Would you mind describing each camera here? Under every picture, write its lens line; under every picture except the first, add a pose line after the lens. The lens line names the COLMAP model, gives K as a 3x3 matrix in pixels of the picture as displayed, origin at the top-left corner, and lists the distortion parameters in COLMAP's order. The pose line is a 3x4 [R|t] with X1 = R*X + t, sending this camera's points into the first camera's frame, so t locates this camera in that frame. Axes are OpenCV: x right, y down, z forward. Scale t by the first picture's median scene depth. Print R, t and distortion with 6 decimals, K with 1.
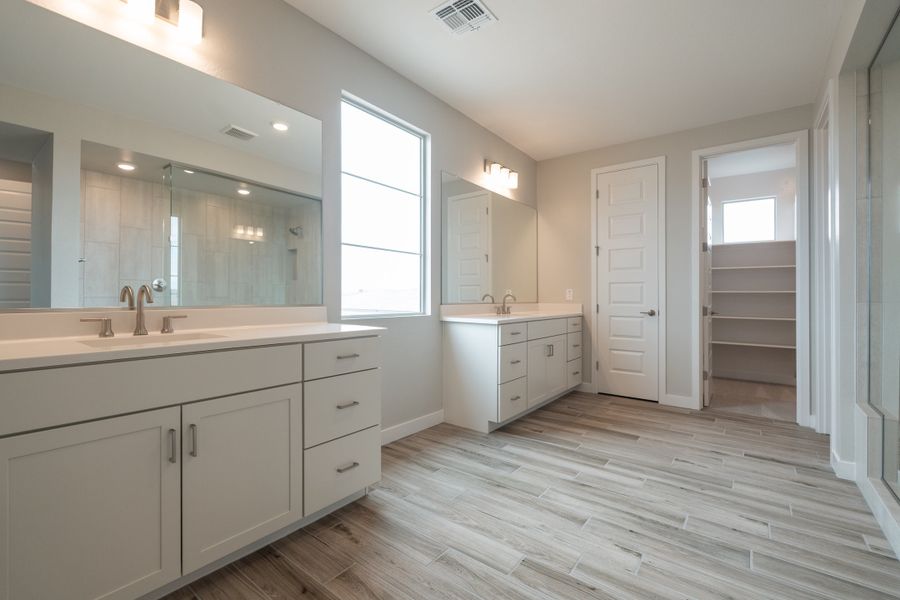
lens RADIAL K [[395.7, 0, 451.9], [0, 395.7, 299.4], [0, 0, 1]] dist [-0.005384, -0.000640]
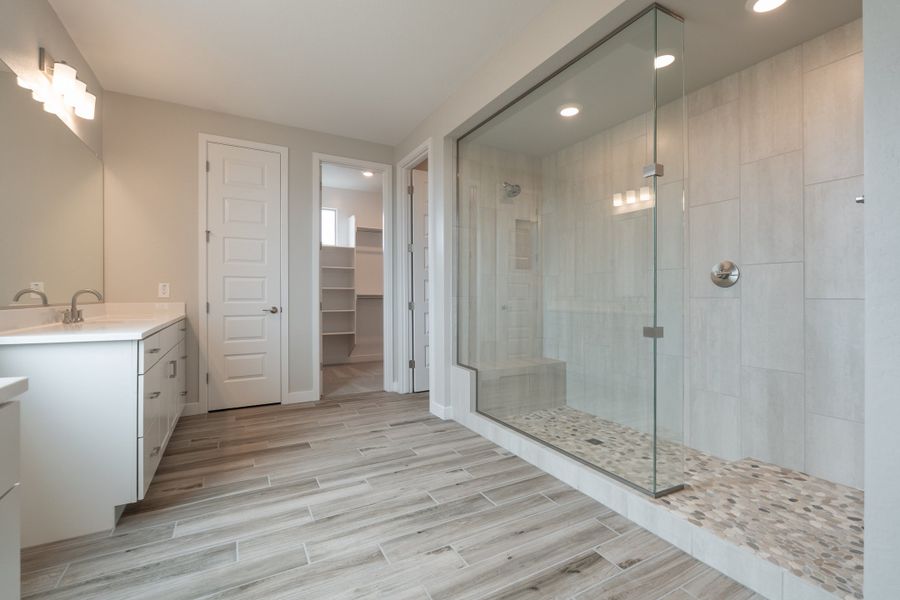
lens RADIAL K [[395.7, 0, 448.6], [0, 395.7, 292.5], [0, 0, 1]] dist [-0.005384, -0.000640]
pose [[0.401417, -0.003851, 0.915887, -0.252355], [0.008594, 0.999963, 0.000438, -0.005575], [-0.915855, 0.007695, 0.401436, 0.326510]]
